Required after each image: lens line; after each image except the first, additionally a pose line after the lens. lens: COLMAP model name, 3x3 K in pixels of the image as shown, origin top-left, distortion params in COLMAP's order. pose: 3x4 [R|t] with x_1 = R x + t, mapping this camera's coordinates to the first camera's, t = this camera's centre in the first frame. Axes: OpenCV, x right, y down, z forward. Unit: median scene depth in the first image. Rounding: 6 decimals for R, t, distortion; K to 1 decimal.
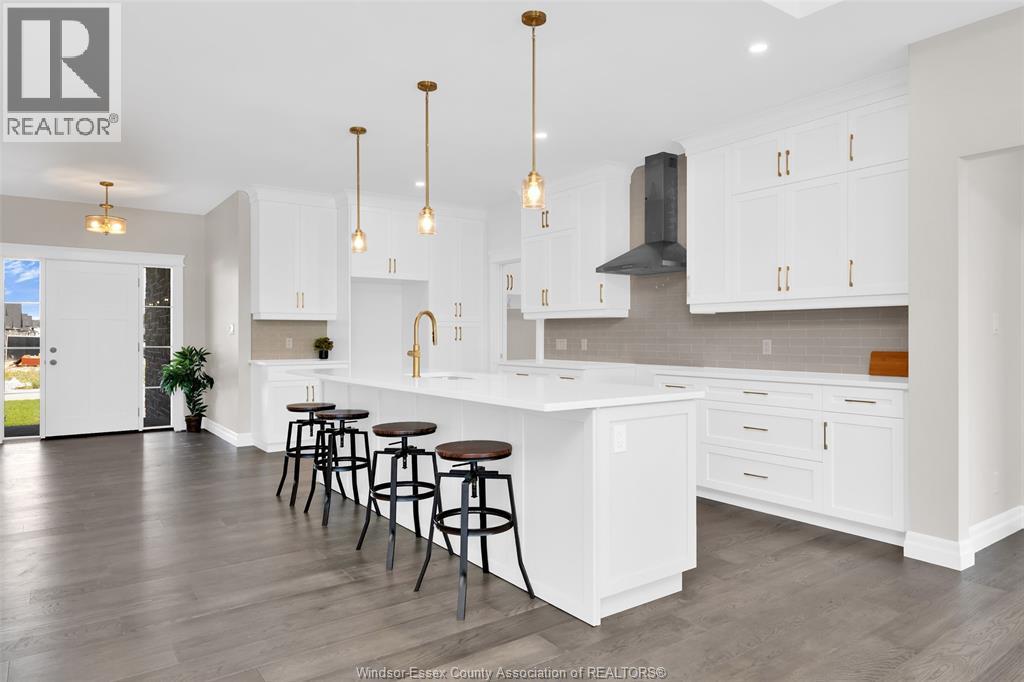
lens RADIAL K [[647.3, 0, 510.8], [0, 647.3, 335.6], [0, 0, 1]] dist [0.006665, -0.002144]
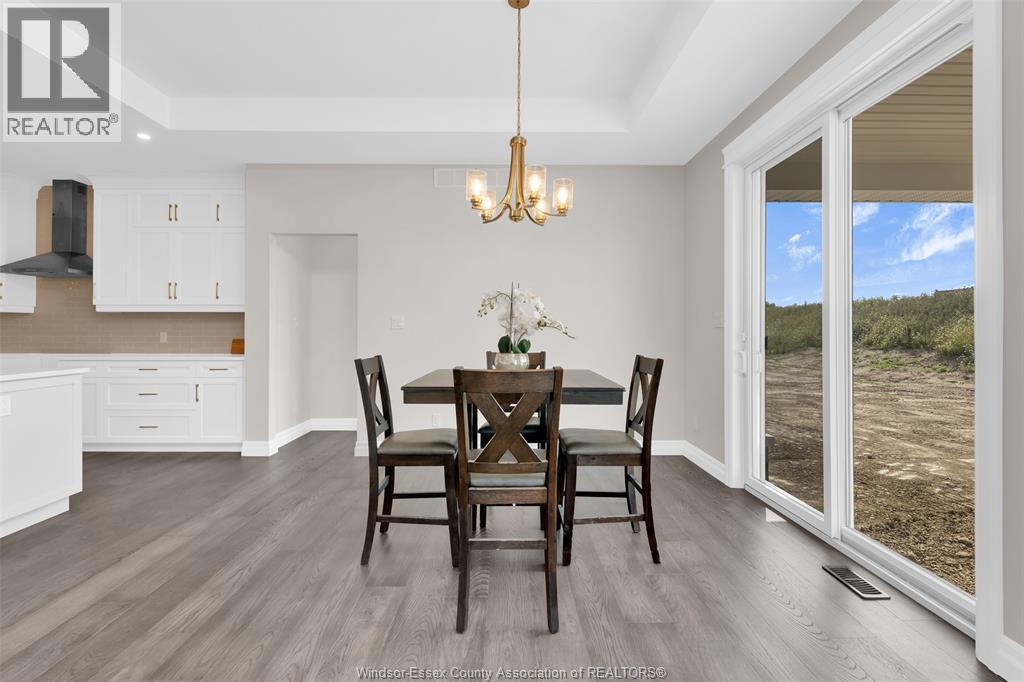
lens RADIAL K [[482.4, 0, 507.3], [0, 482.4, 330.9], [0, 0, 1]] dist [-0.006011, -0.001058]
pose [[0.593574, 0.002472, 0.804776, -0.007476], [-0.003837, 0.999993, -0.000241, 0.000650], [-0.804770, -0.002945, 0.593579, -0.291965]]
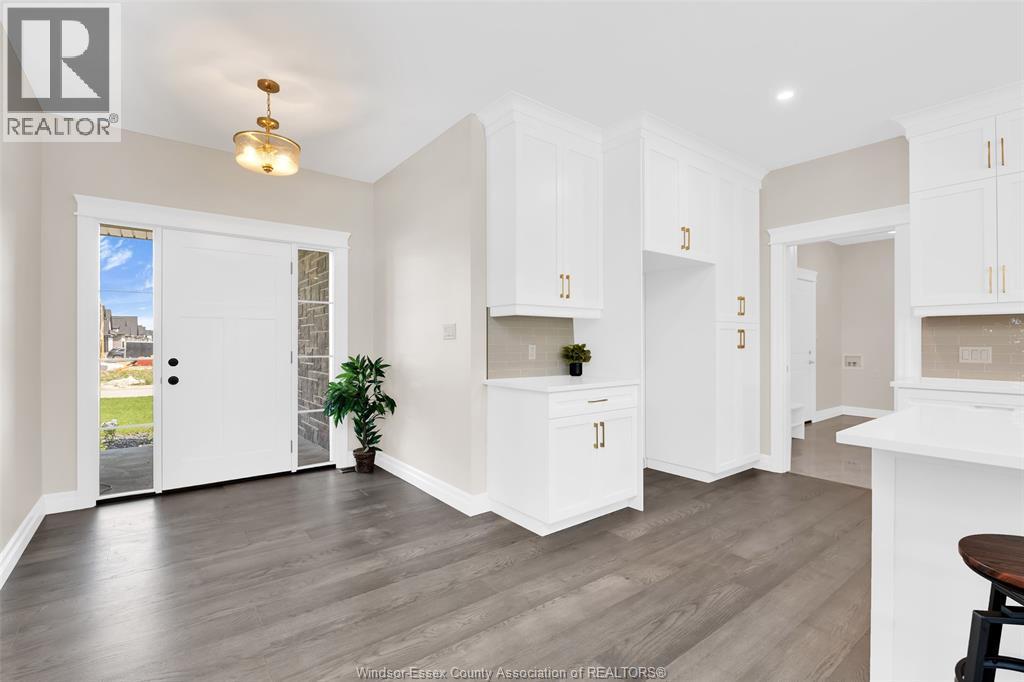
lens RADIAL K [[465.0, 0, 513.9], [0, 465.0, 342.7], [0, 0, 1]] dist [-0.010446, -0.000277]
pose [[0.999290, 0.001089, 0.037668, -0.341628], [-0.001159, 0.999998, 0.001841, 0.000684], [-0.037666, -0.001883, 0.999289, 0.468011]]
